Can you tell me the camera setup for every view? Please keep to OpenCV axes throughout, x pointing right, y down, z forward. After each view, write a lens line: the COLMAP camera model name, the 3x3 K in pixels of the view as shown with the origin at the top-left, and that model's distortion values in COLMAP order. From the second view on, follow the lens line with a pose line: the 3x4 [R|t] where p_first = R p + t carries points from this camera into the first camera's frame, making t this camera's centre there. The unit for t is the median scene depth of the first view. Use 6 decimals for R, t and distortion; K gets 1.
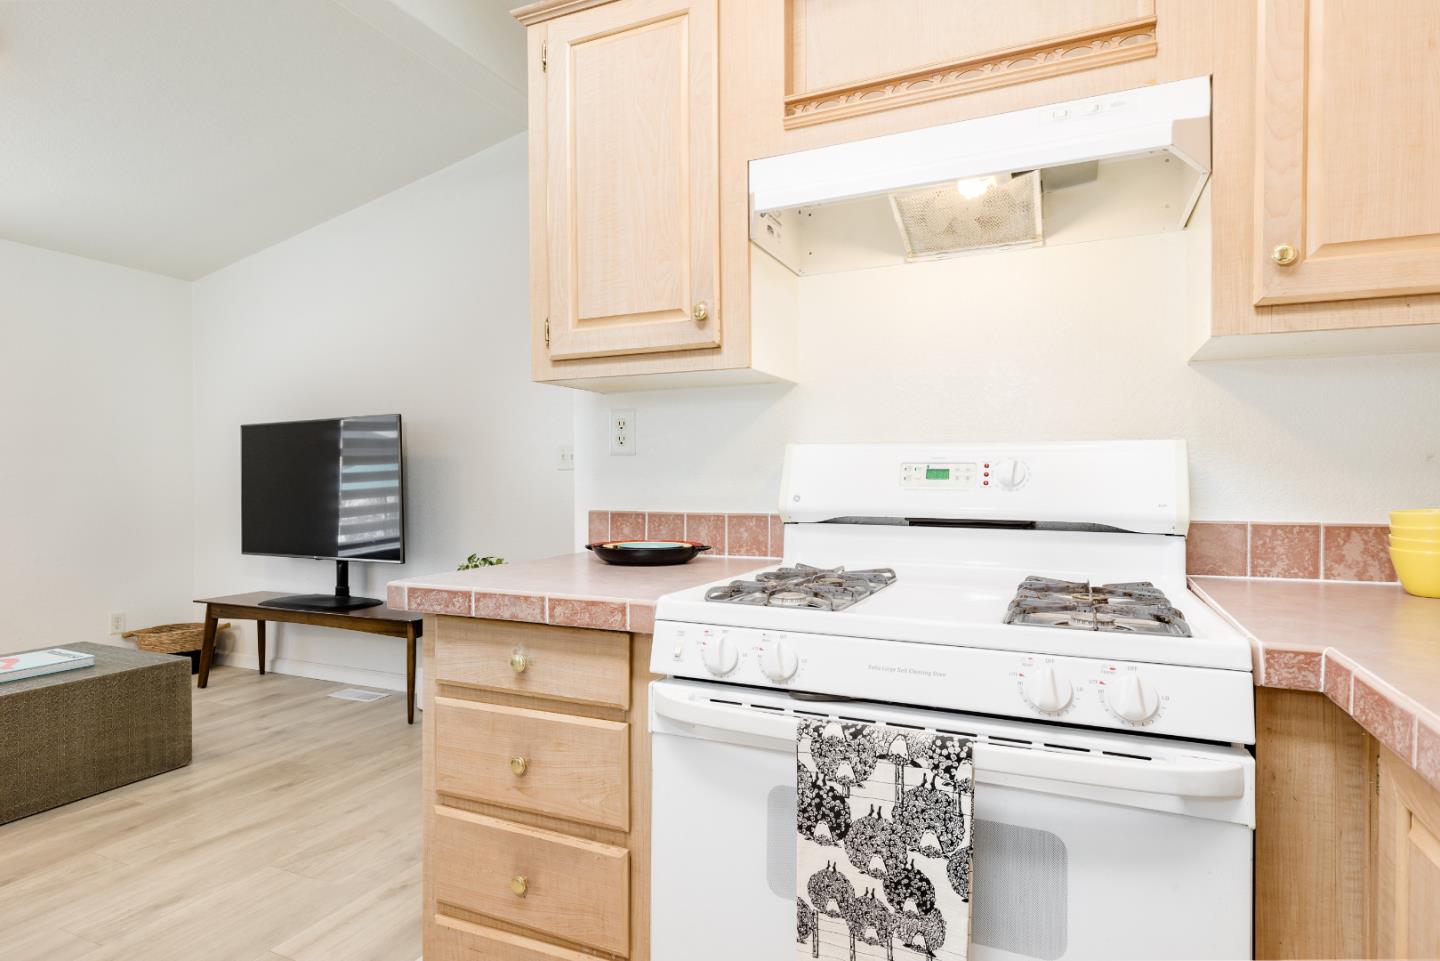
lens RADIAL K [[759.1, 0, 730.7], [0, 759.1, 483.2], [0, 0, 1]] dist [-0.007217, 0.006075]
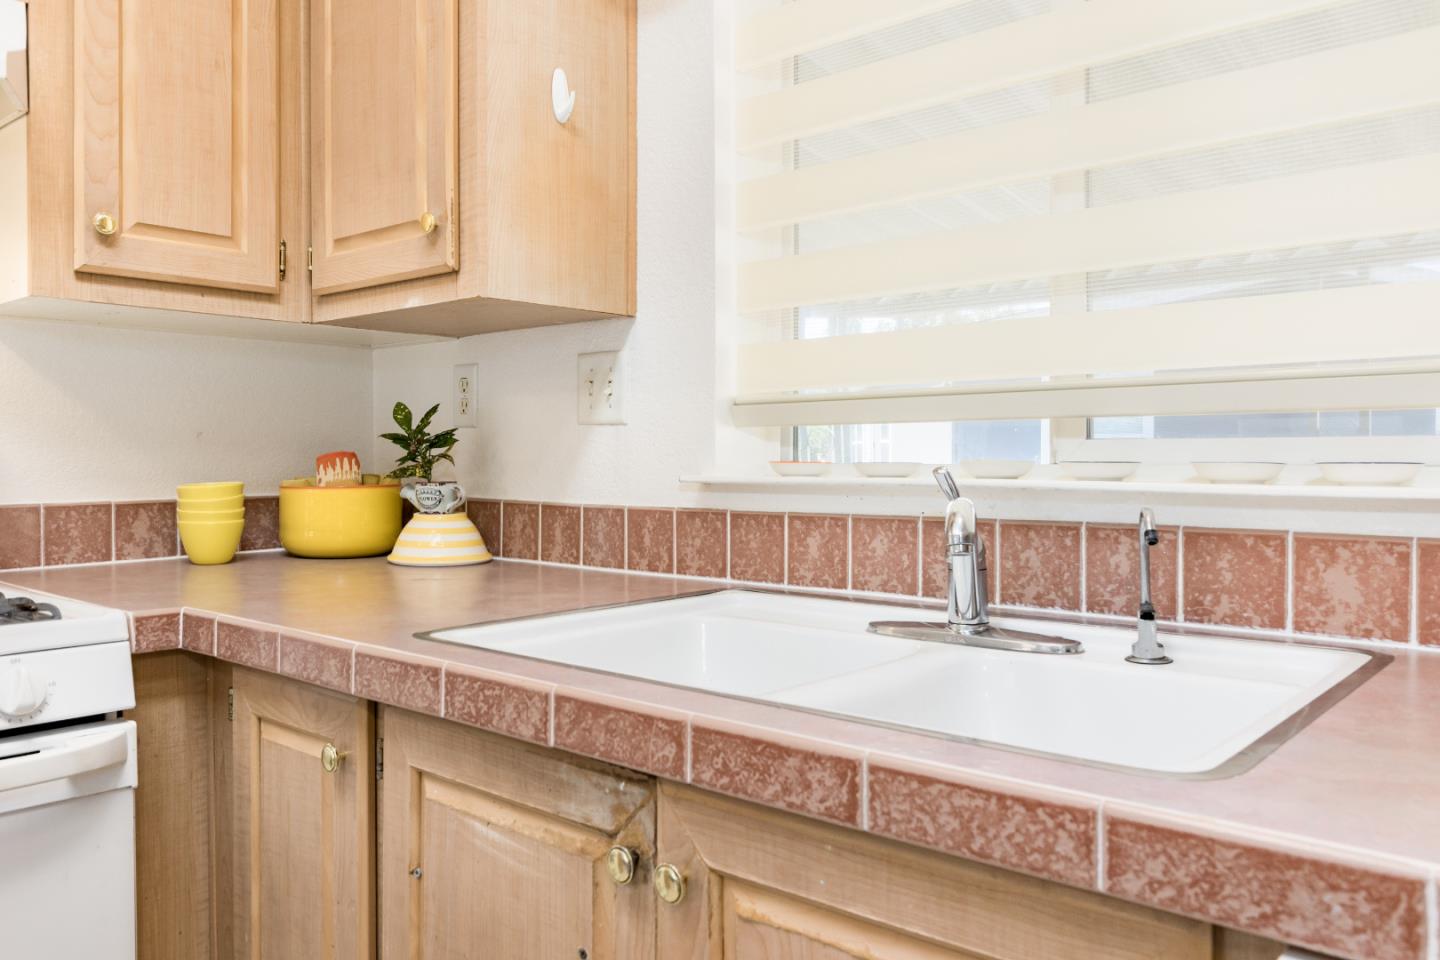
lens RADIAL K [[1106.9, 0, 731.4], [0, 1106.9, 469.7], [0, 0, 1]] dist [-0.001827, -0.008718]
pose [[0.285285, -0.015609, 0.958316, -0.326947], [0.010668, 0.999857, 0.013110, 0.002646], [-0.958383, 0.006483, 0.285411, -0.141045]]
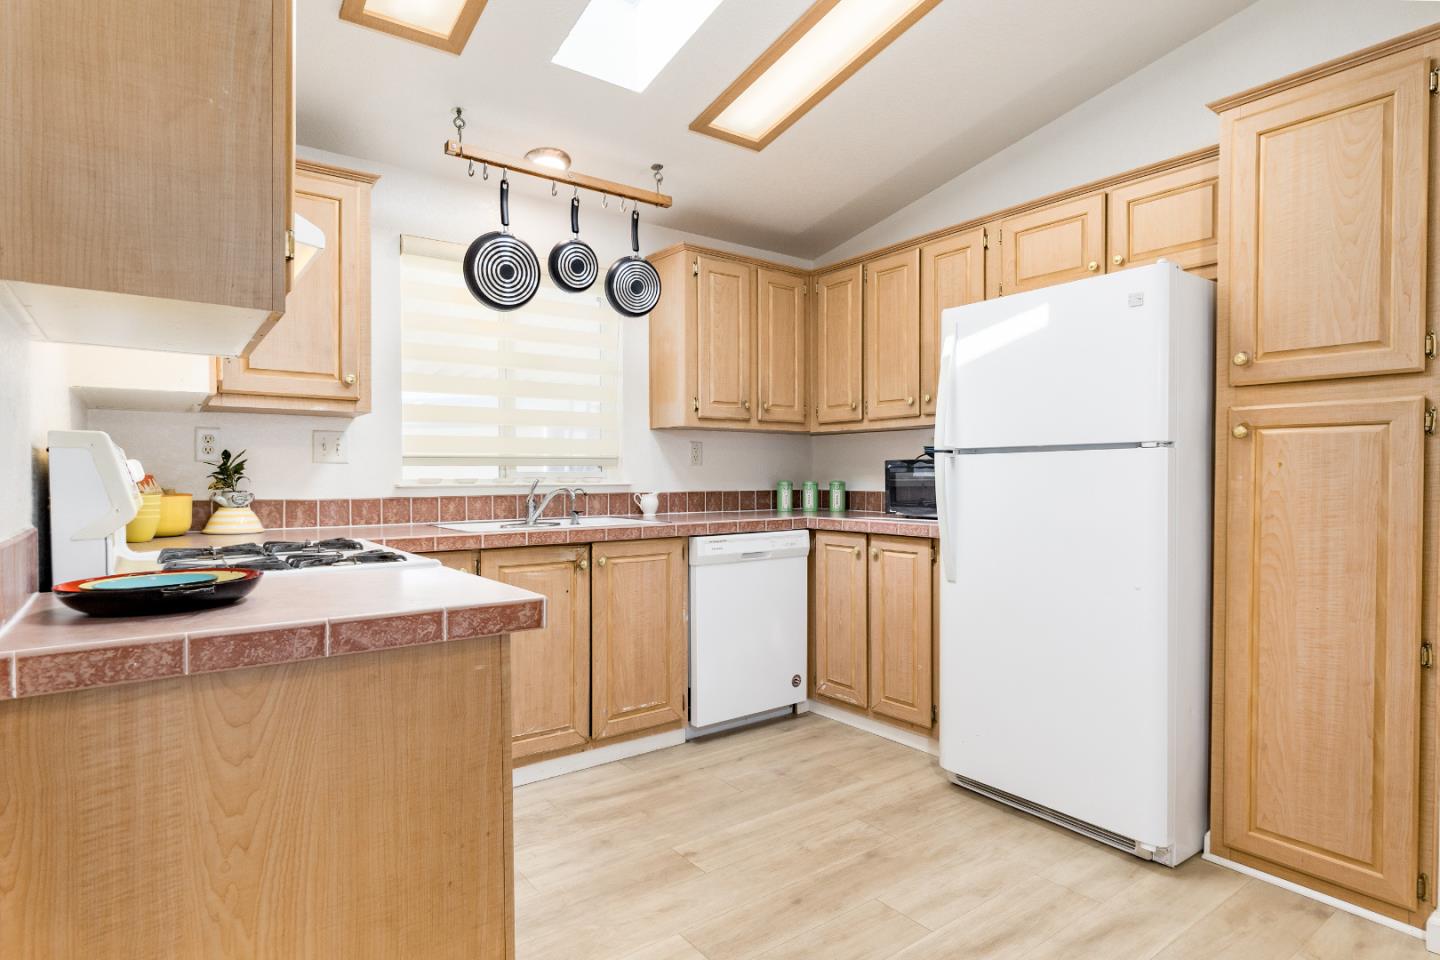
lens RADIAL K [[759.1, 0, 735.6], [0, 759.1, 485.6], [0, 0, 1]] dist [-0.007217, 0.006075]
pose [[-0.875707, -0.001391, 0.482840, -1.053883], [0.009011, 0.999775, 0.019225, -0.005545], [-0.482758, 0.021186, -0.875497, 1.648343]]
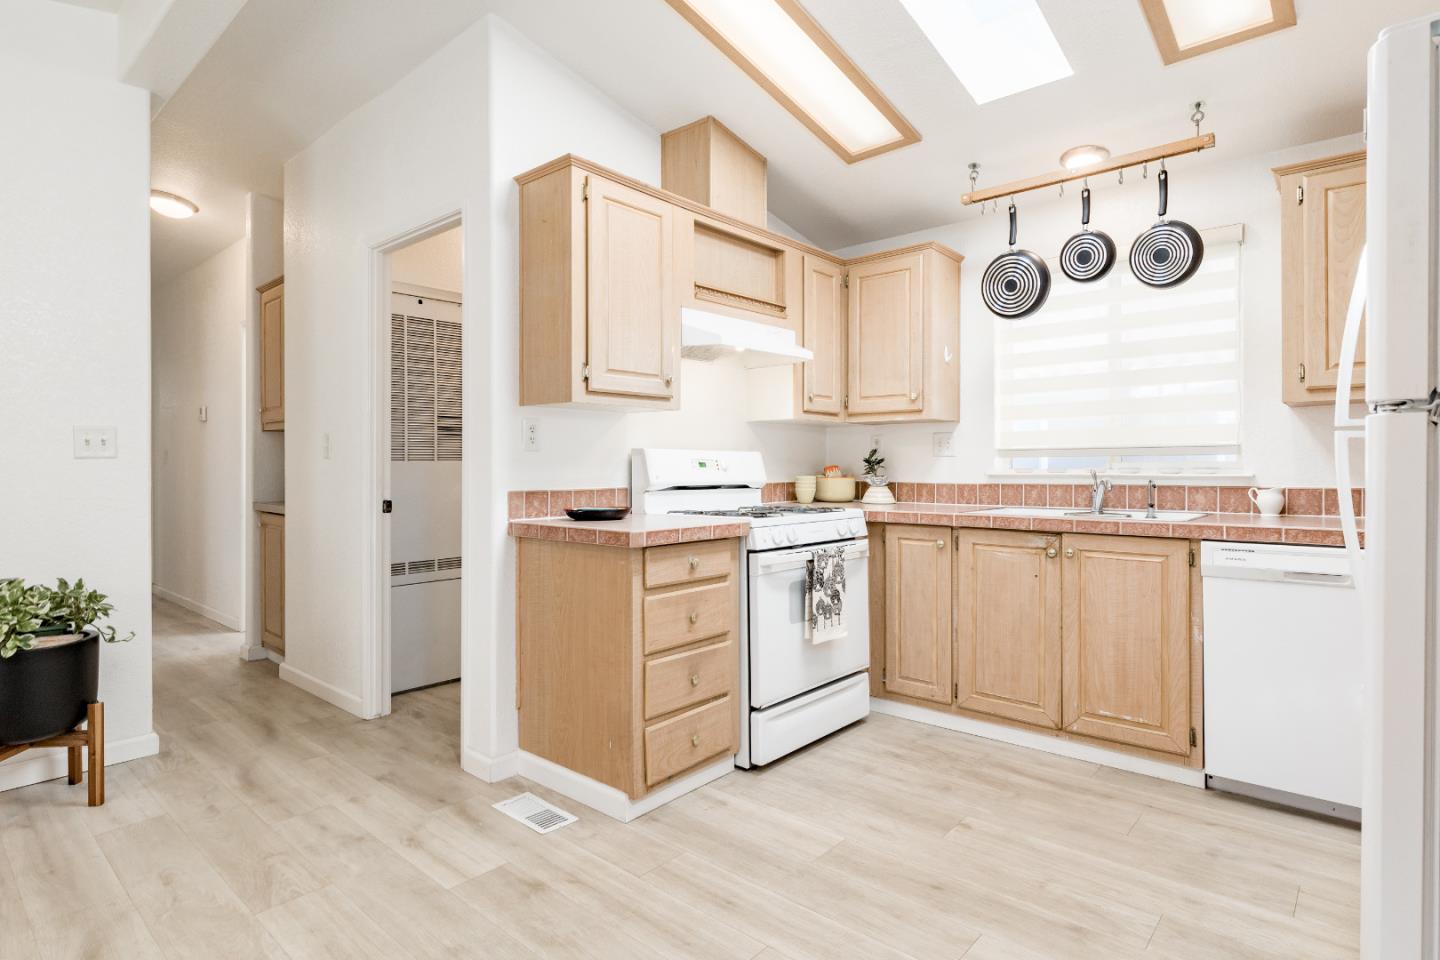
lens RADIAL K [[759.1, 0, 721.2], [0, 759.1, 462.2], [0, 0, 1]] dist [-0.007217, 0.006075]
pose [[0.294691, 0.005095, 0.955579, -1.961865], [0.010654, 0.999906, -0.008617, -0.000342], [-0.955533, 0.012720, 0.294609, 0.346833]]
